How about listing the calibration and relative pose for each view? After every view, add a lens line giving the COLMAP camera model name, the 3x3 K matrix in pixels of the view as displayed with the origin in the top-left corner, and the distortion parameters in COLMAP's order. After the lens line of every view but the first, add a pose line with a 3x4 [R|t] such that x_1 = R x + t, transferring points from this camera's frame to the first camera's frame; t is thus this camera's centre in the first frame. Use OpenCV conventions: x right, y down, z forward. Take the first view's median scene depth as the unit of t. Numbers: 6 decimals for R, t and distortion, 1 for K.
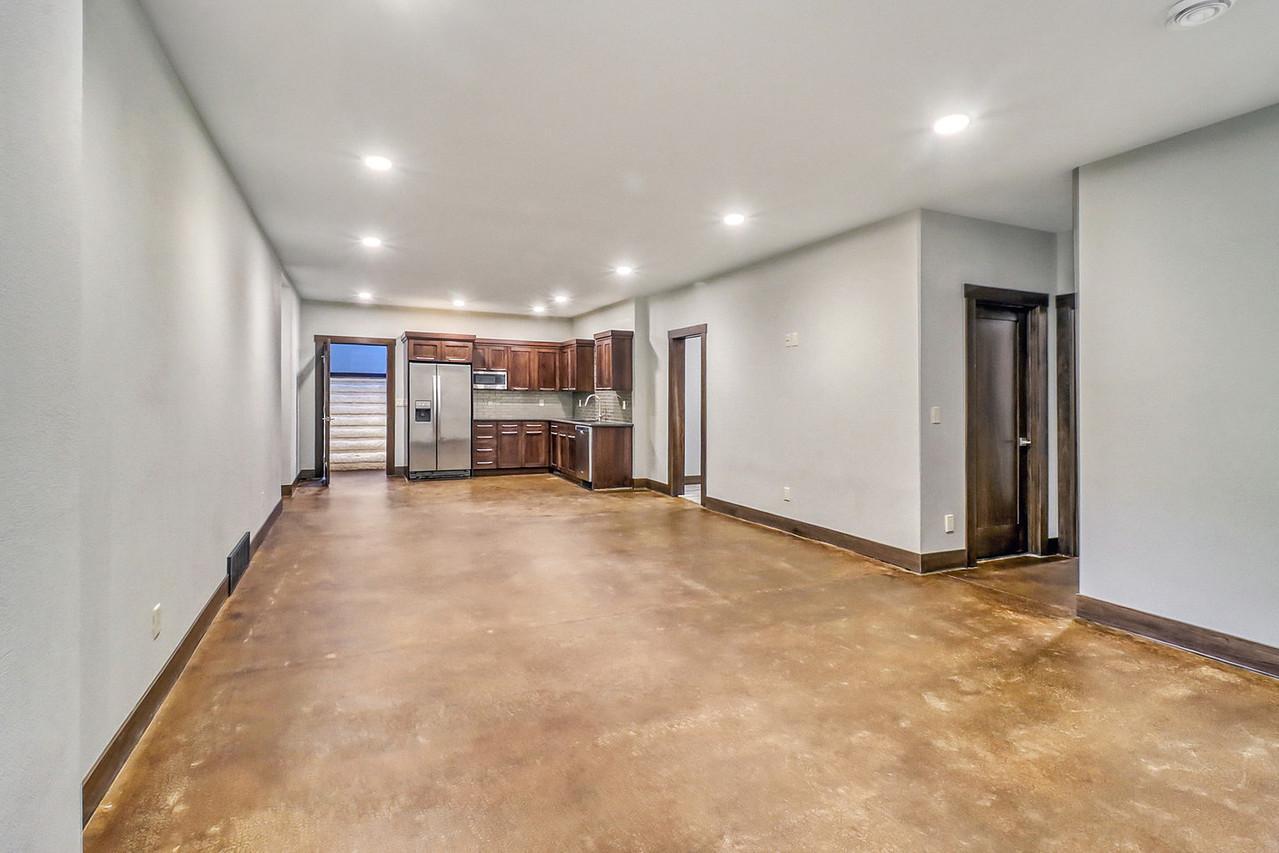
lens RADIAL K [[615.3, 0, 639.5], [0, 615.3, 426.5], [0, 0, 1]] dist [0.014039, -0.021944]
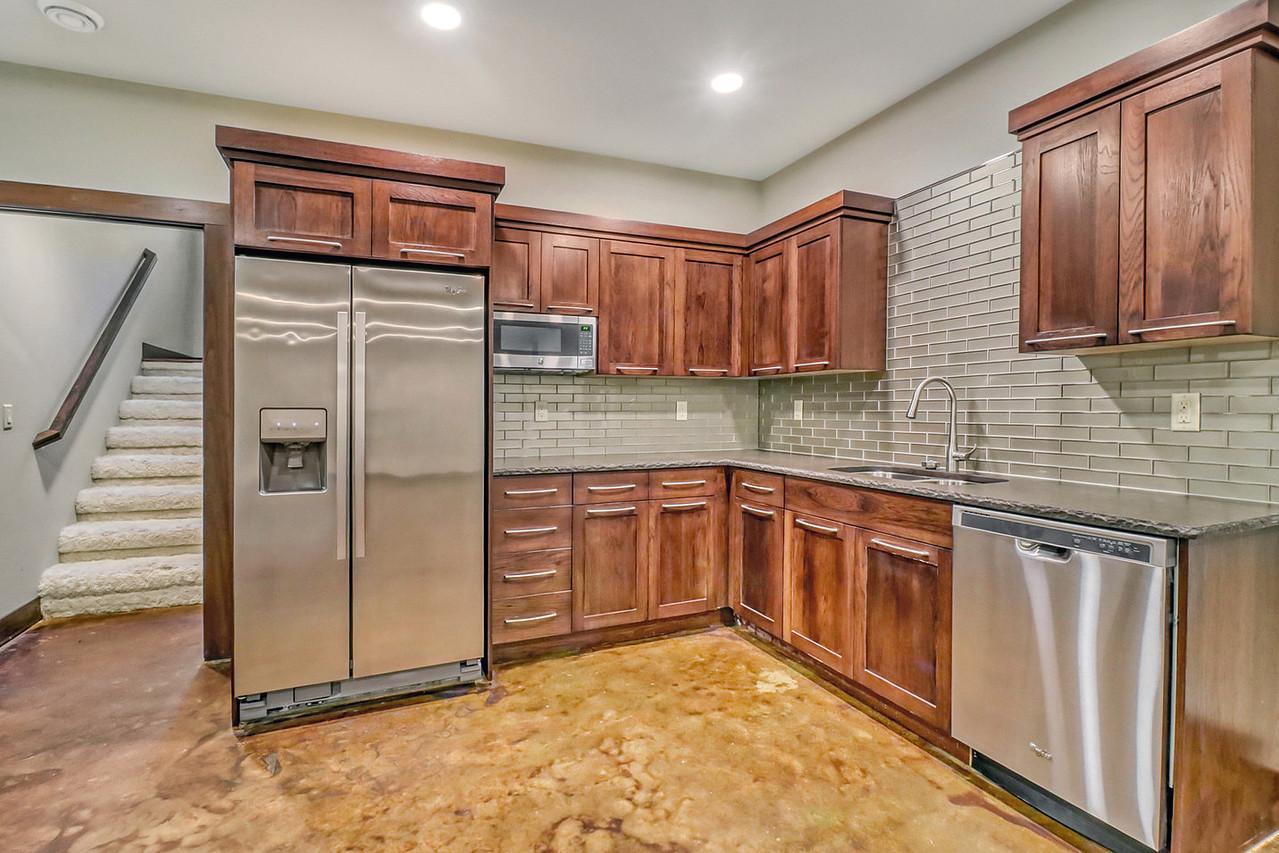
lens RADIAL K [[615.3, 0, 639.5], [0, 615.3, 426.5], [0, 0, 1]] dist [0.014039, -0.021944]
pose [[0.999068, -0.008372, -0.042335, -0.180966], [0.007846, 0.999890, -0.012572, -0.026956], [0.042436, 0.012228, 0.999024, 0.684789]]
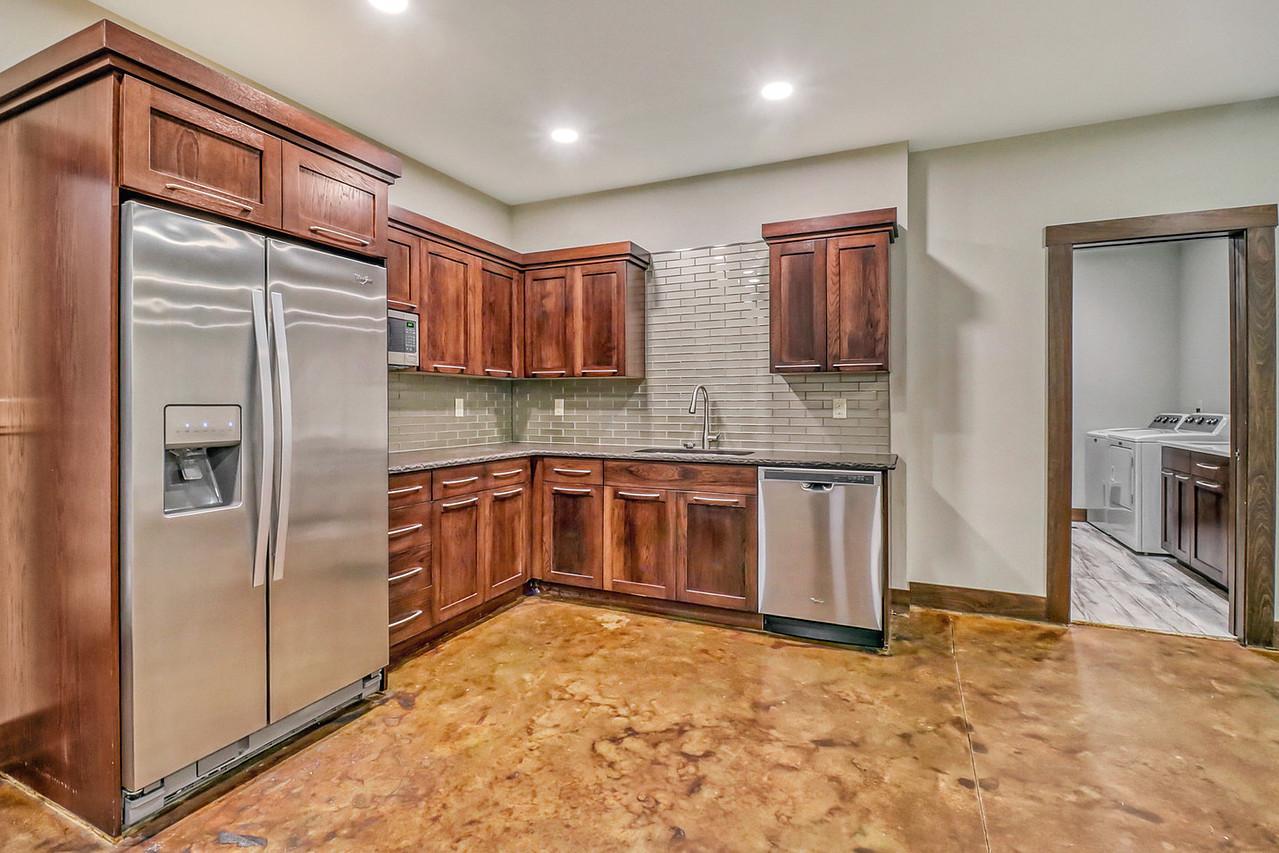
lens RADIAL K [[607.5, 0, 640.3], [0, 607.5, 418.6], [0, 0, 1]] dist [0.024569, -0.019029]
pose [[0.765183, -0.020296, 0.643493, -0.335509], [0.030486, 0.999524, -0.004726, -0.028612], [-0.643091, 0.023234, 0.765437, 0.685982]]
